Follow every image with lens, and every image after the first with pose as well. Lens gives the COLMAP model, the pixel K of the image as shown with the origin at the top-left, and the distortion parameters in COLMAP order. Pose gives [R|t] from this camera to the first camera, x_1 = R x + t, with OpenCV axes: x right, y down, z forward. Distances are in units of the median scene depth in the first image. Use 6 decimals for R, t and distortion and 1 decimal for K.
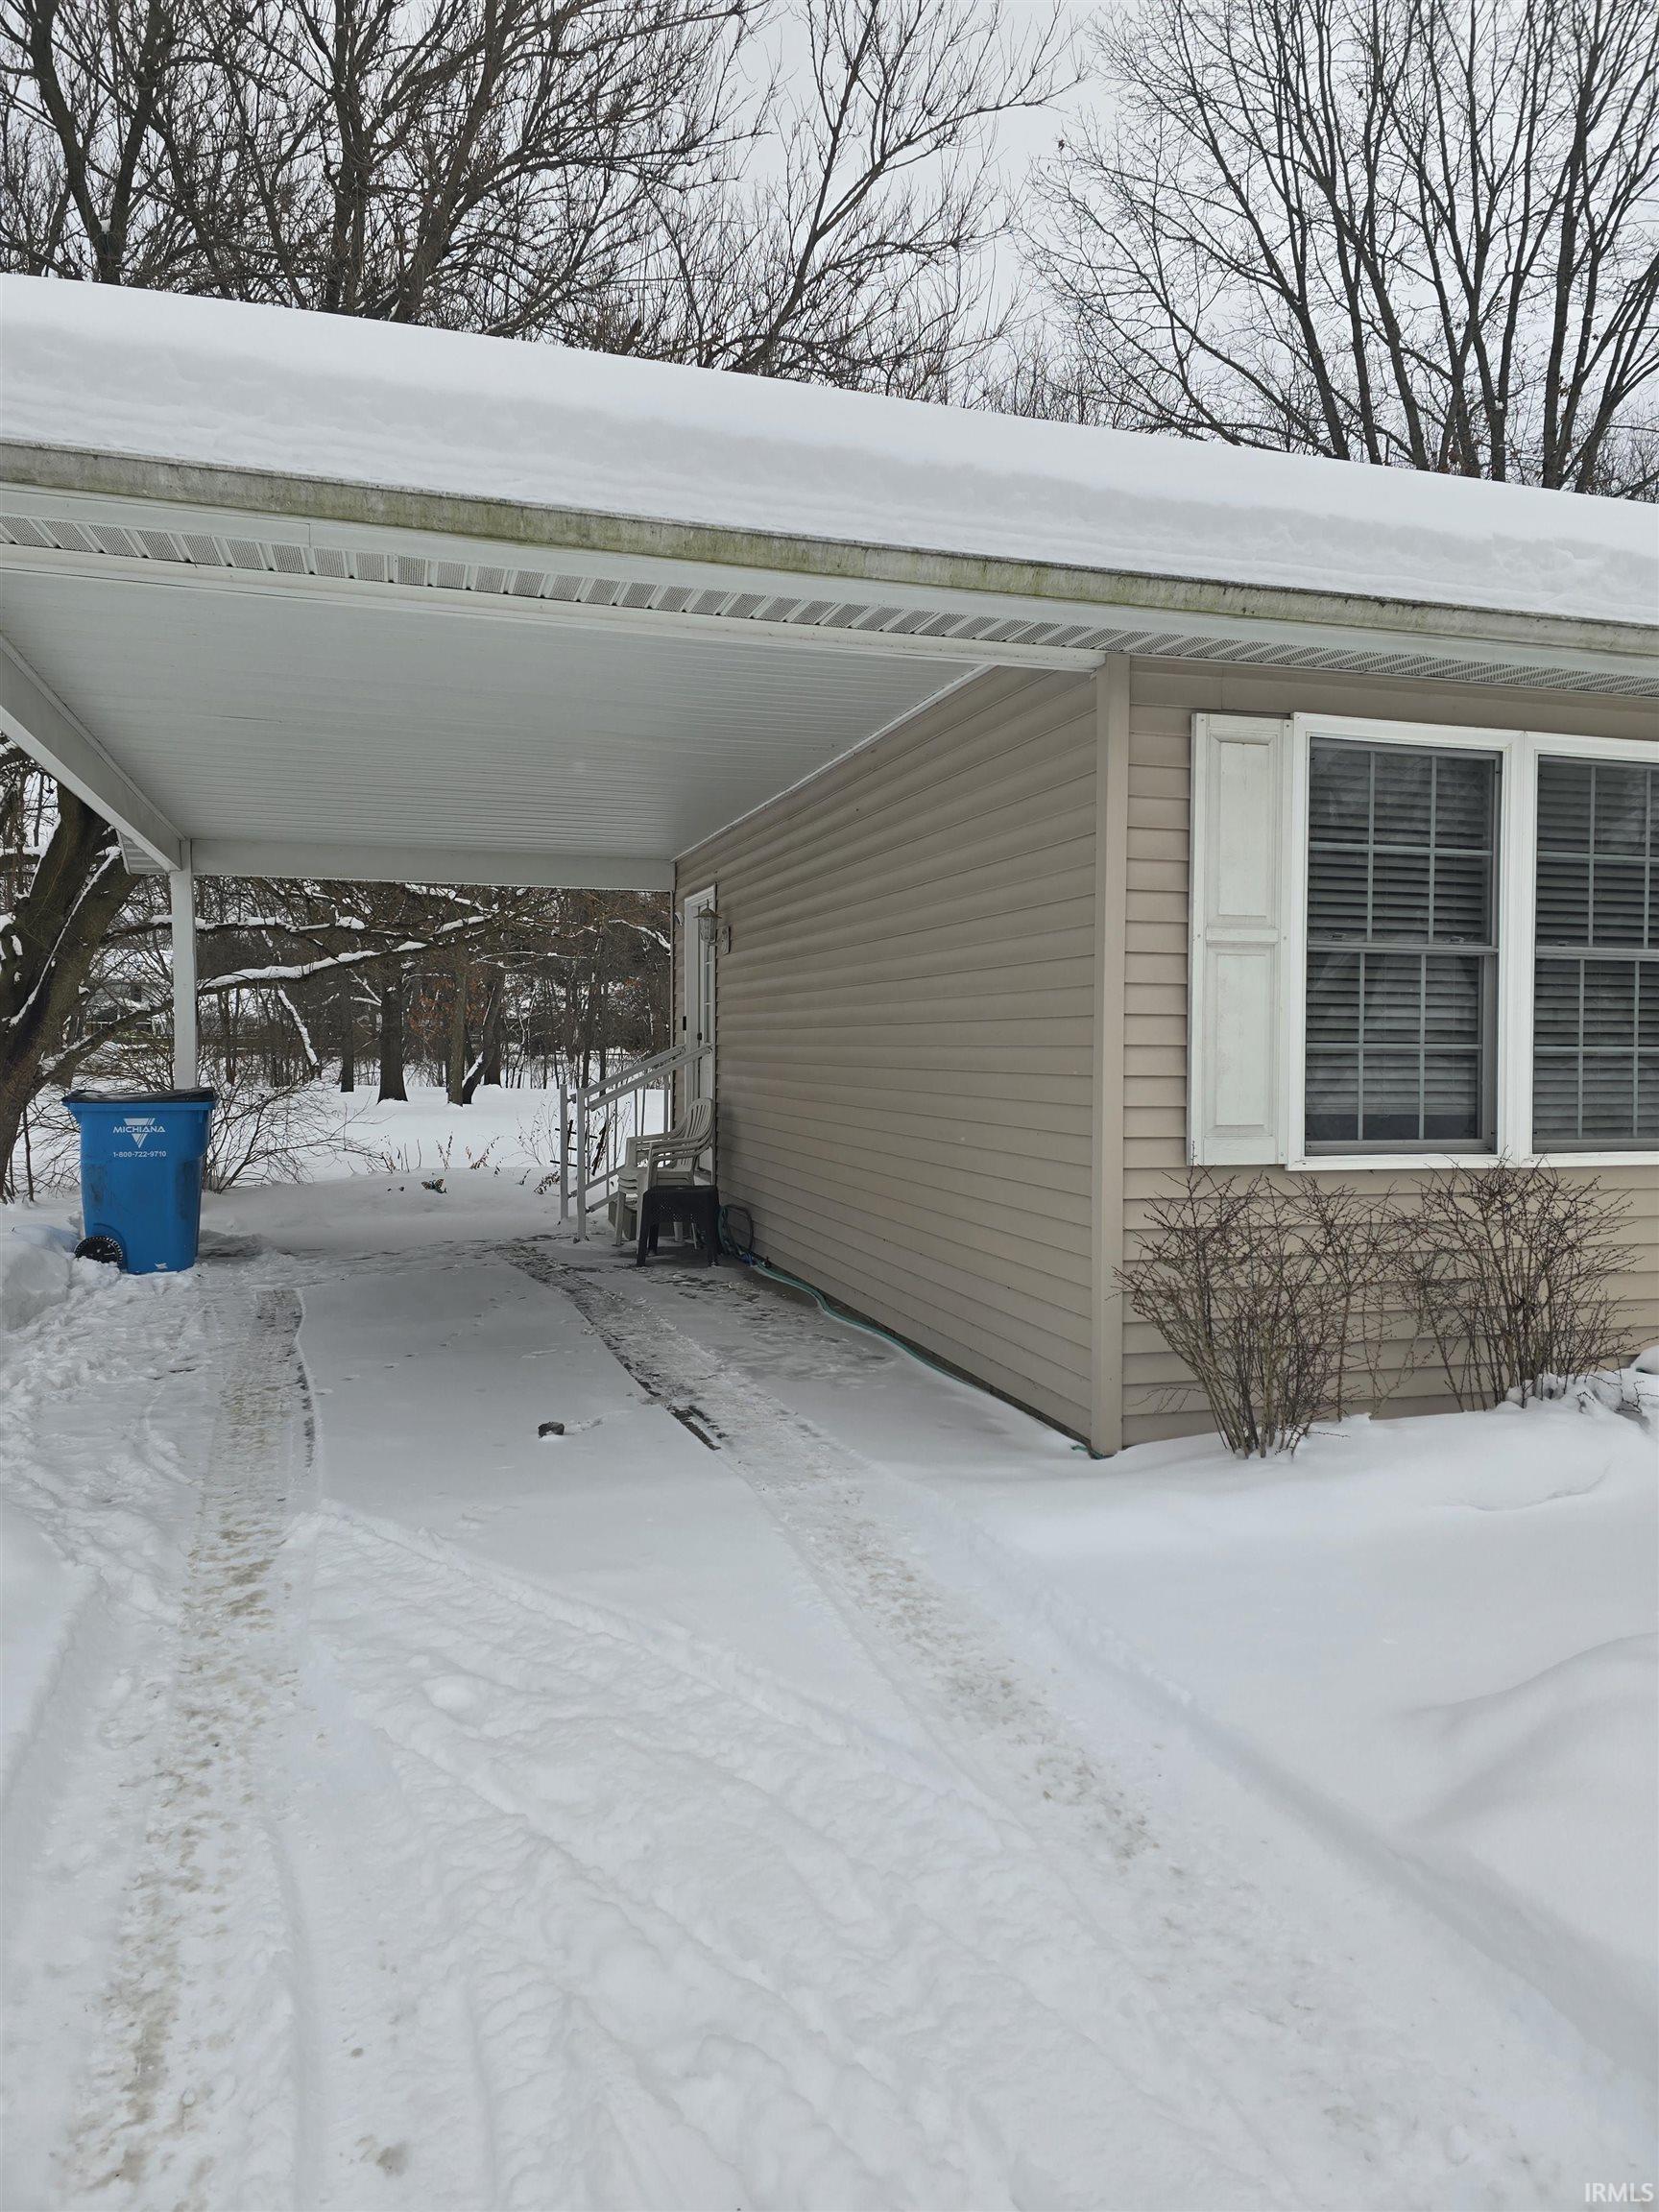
lens RADIAL K [[1499.9, 0, 827.8], [0, 1499.9, 1102.6], [0, 0, 1]] dist [0.008020, -0.001018]
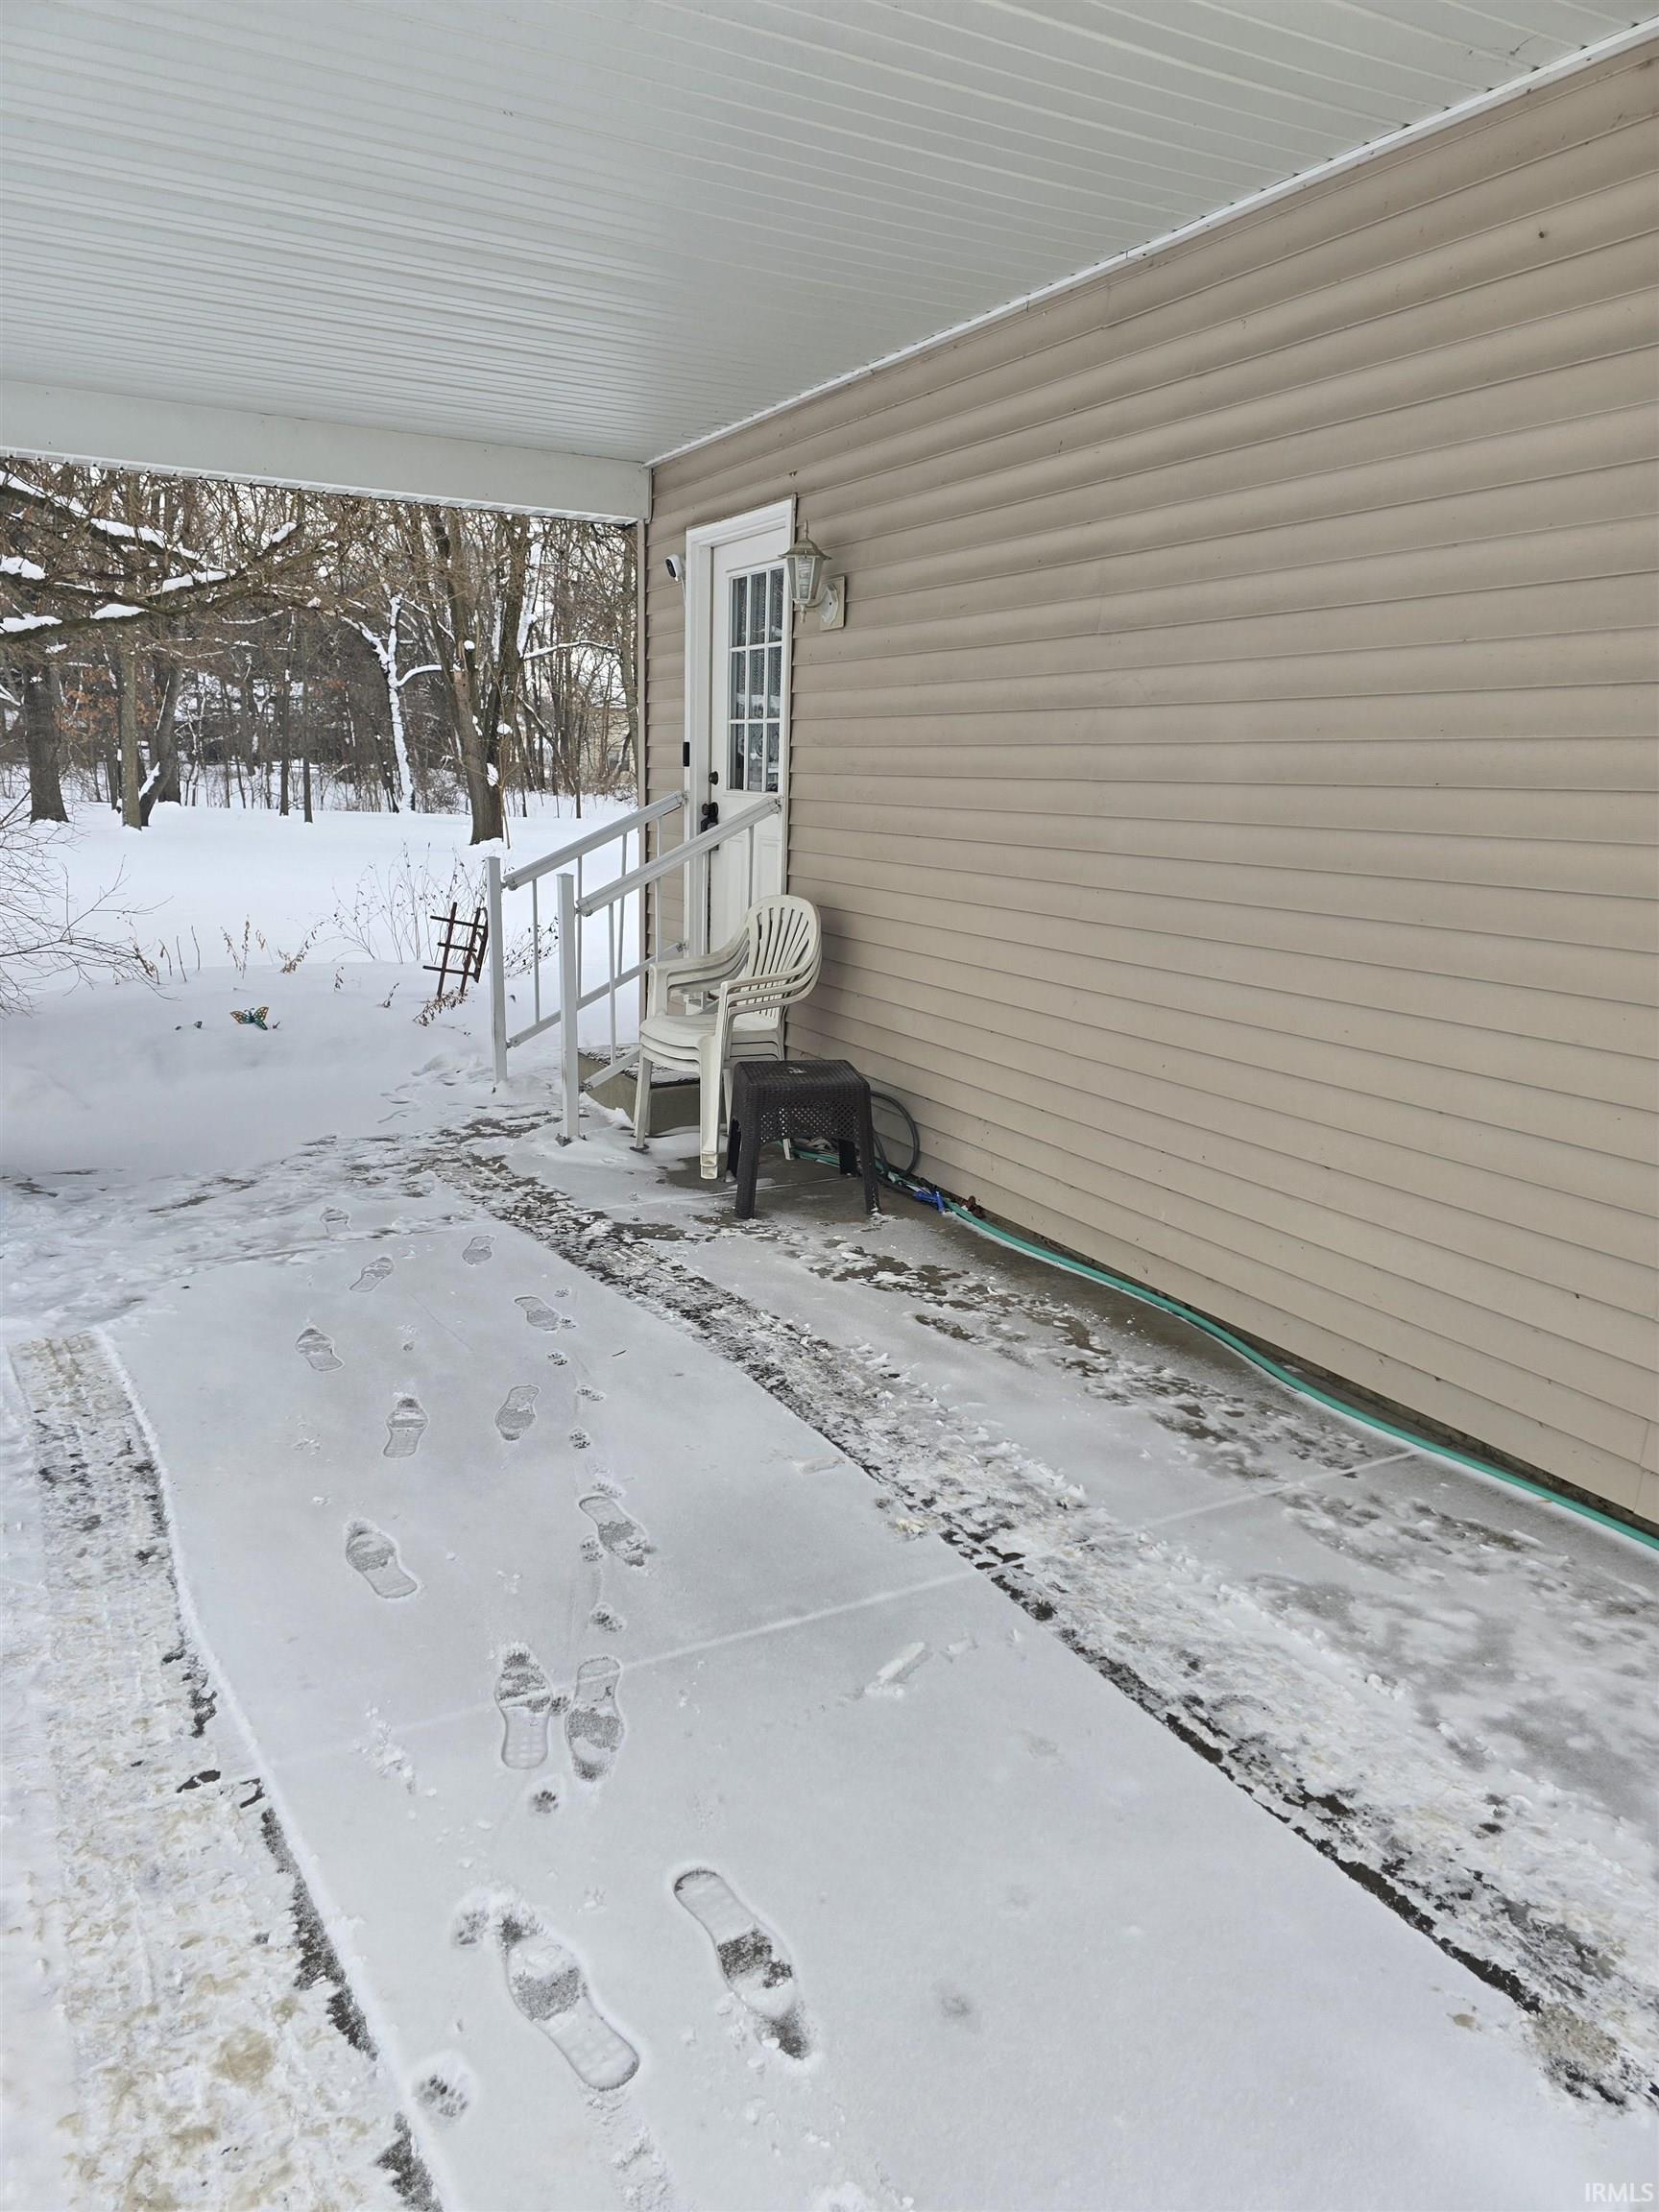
lens RADIAL K [[1499.9, 0, 835.2], [0, 1499.9, 1169.2], [0, 0, 1]] dist [0.008020, -0.001018]
pose [[0.980136, -0.026753, 0.196512, -0.147266], [-0.017737, 0.975065, 0.221210, -0.022767], [-0.197530, -0.220302, 0.955222, 0.346529]]
